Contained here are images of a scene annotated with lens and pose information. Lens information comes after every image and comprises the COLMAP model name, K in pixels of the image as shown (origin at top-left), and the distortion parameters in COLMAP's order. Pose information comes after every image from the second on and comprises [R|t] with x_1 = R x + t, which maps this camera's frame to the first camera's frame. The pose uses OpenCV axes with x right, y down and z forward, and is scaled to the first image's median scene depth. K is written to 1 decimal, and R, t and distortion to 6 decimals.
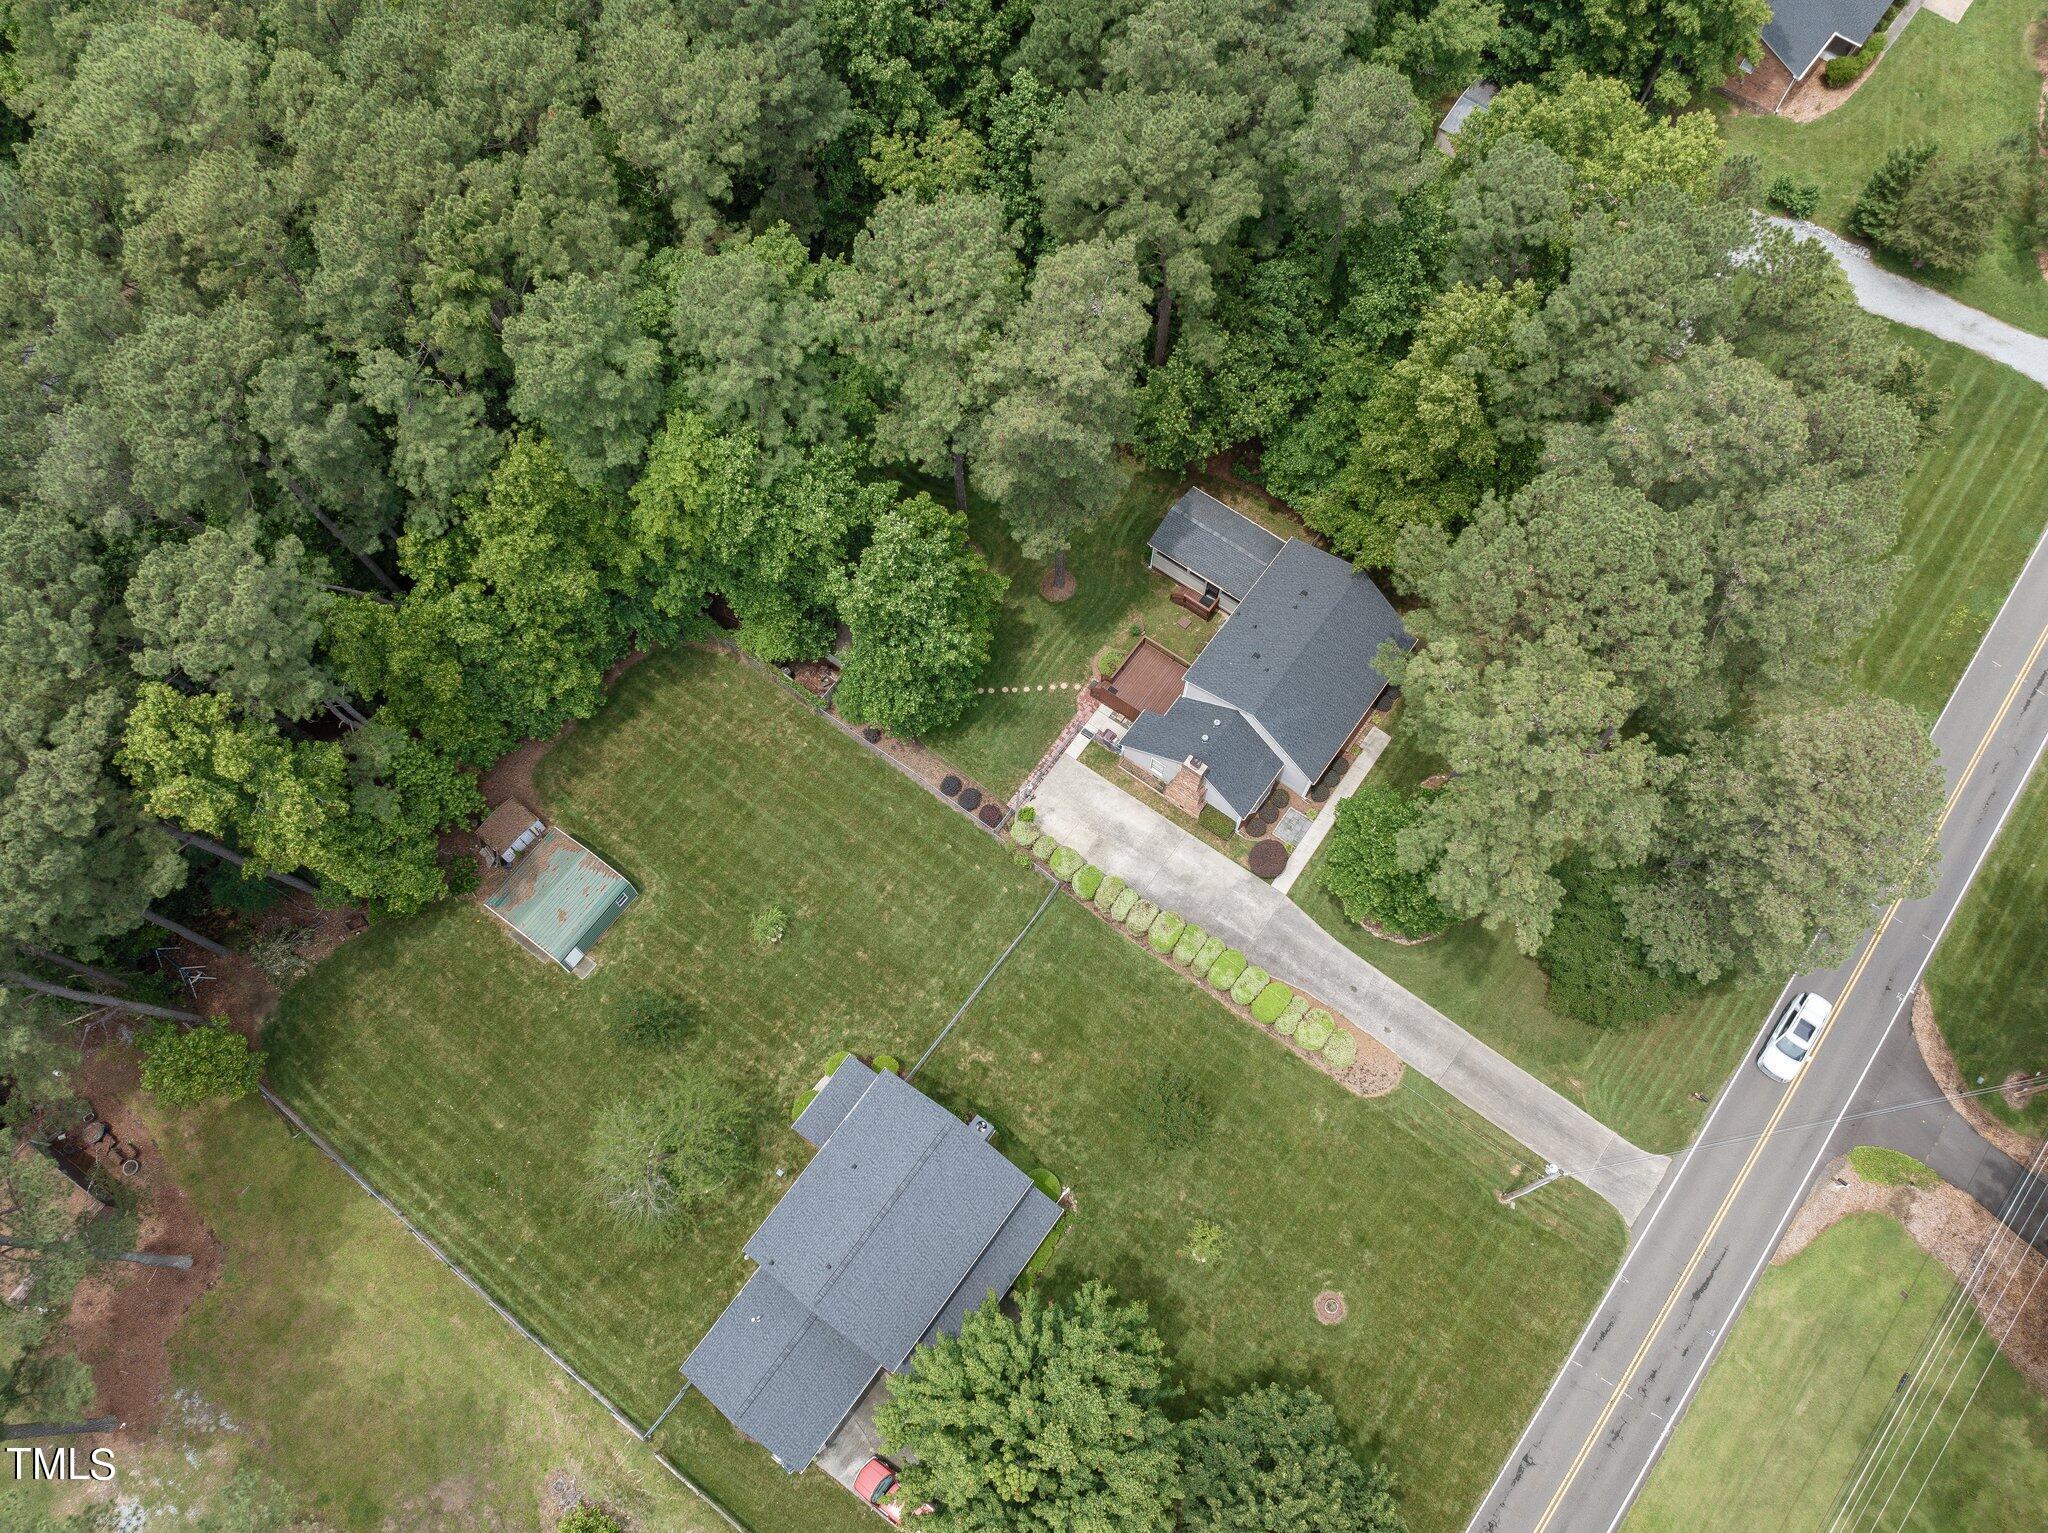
lens RADIAL K [[1446.4, 0, 1015.7], [0, 1446.4, 768.8], [0, 0, 1]] dist [-0.006468, -0.006121]
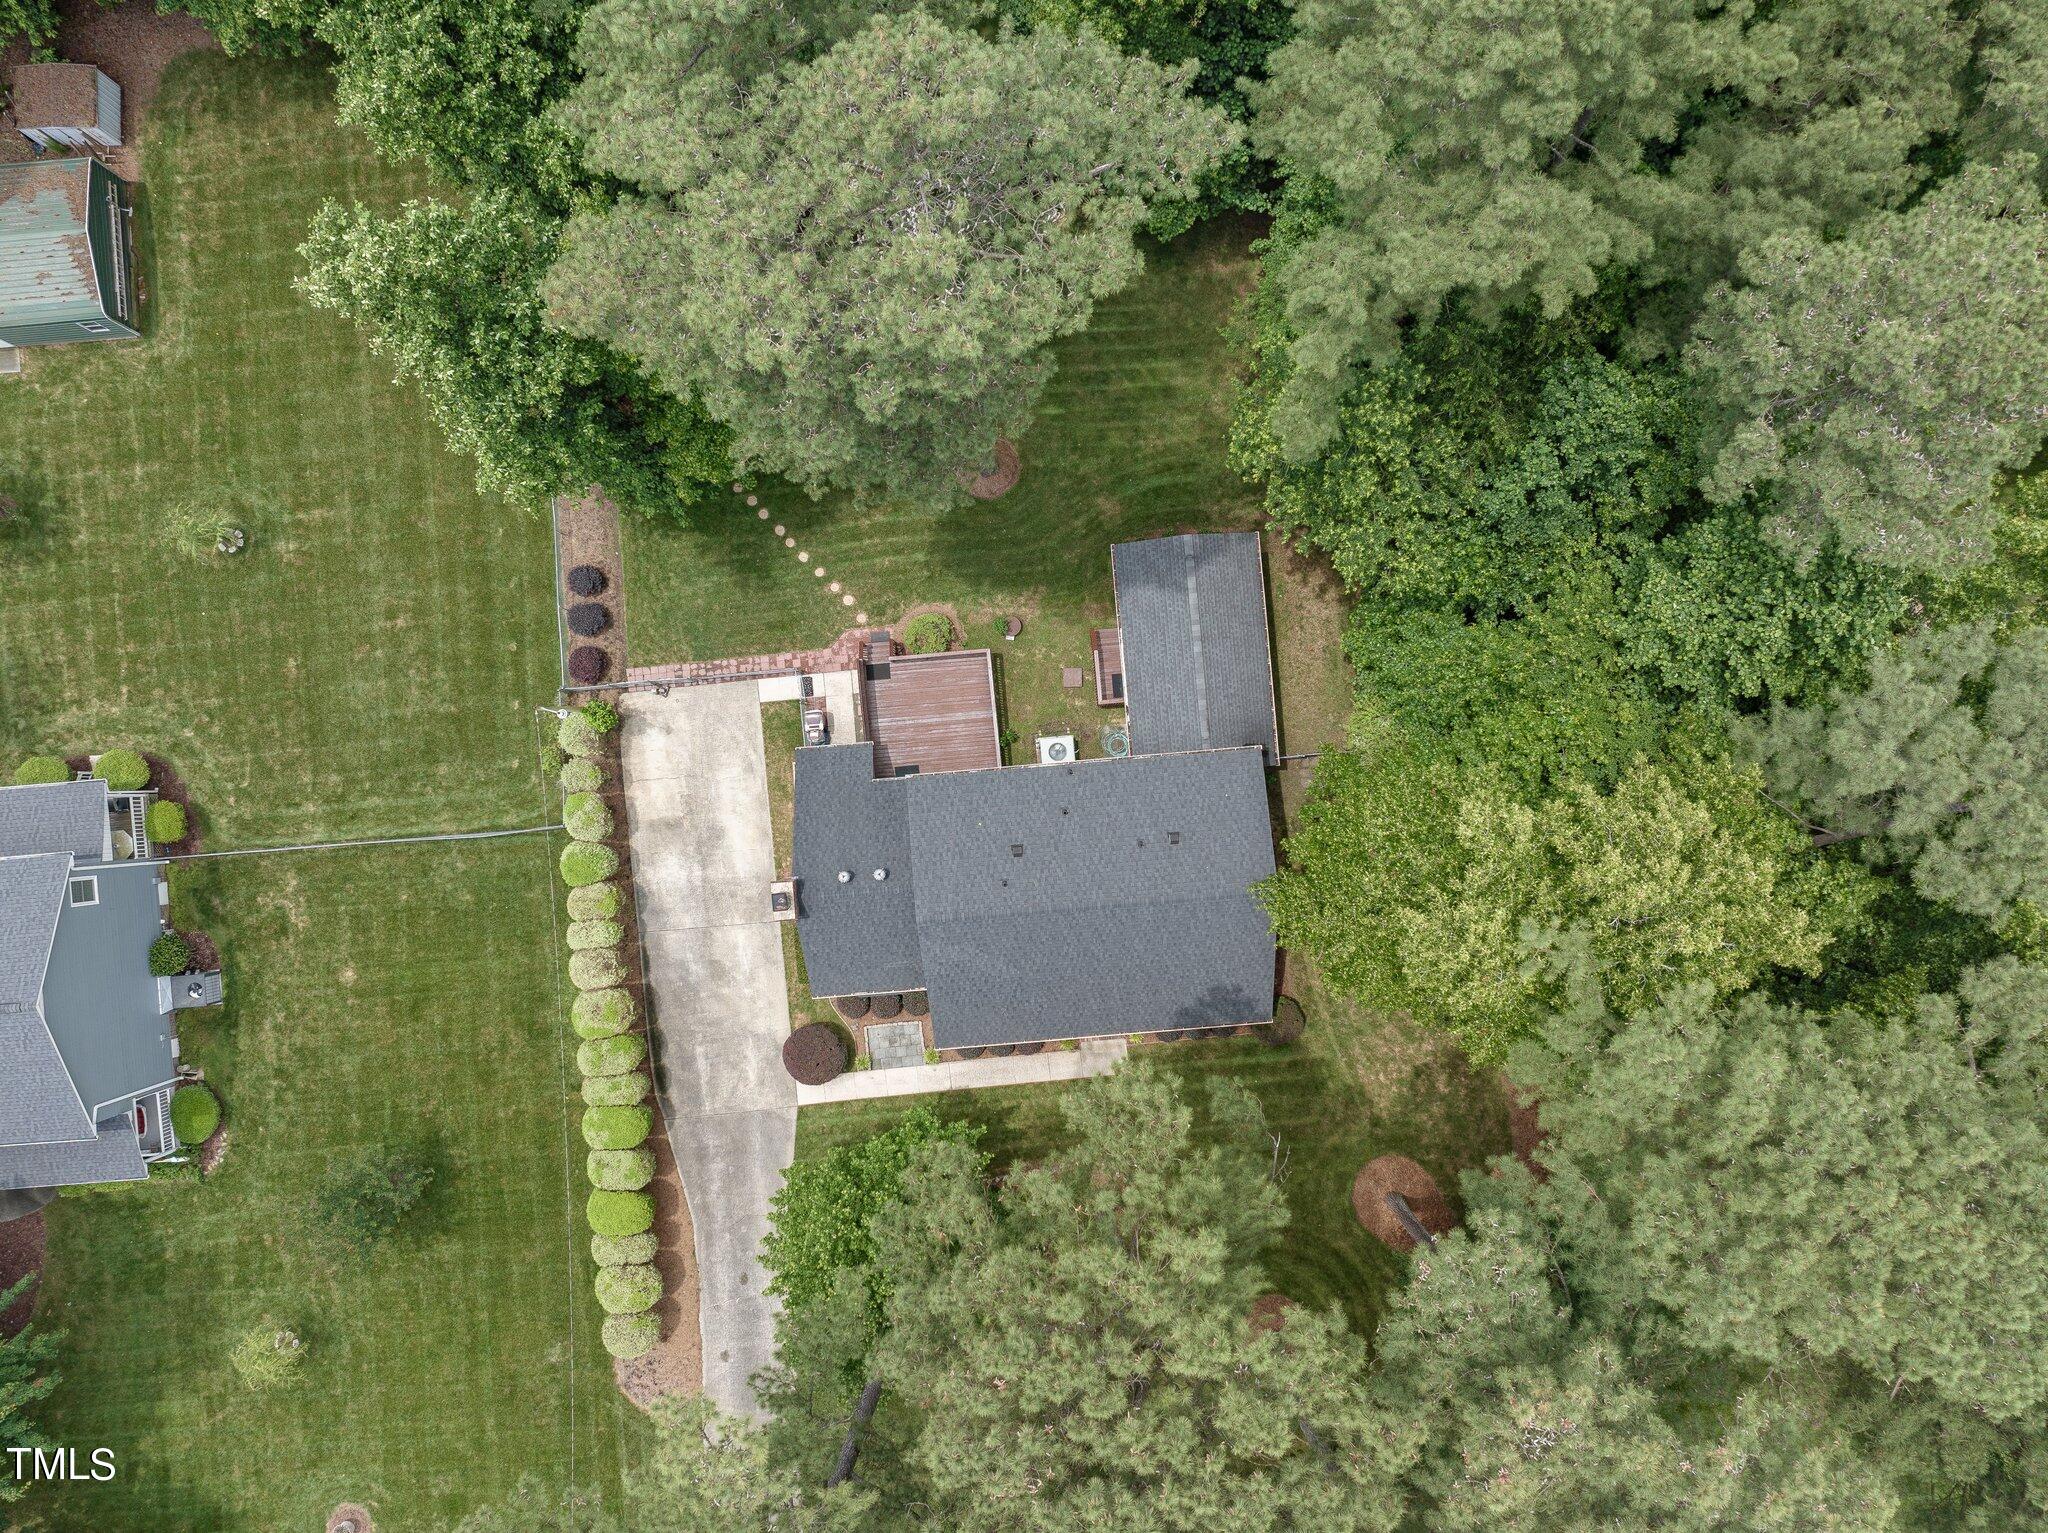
lens RADIAL K [[1446.4, 0, 1031.9], [0, 1446.4, 773.0], [0, 0, 1]] dist [-0.006468, -0.006121]
pose [[0.661380, 0.750030, -0.005608, 0.148367], [-0.692046, 0.613098, 0.381028, -0.310349], [0.289221, -0.248123, 0.924547, 0.481874]]
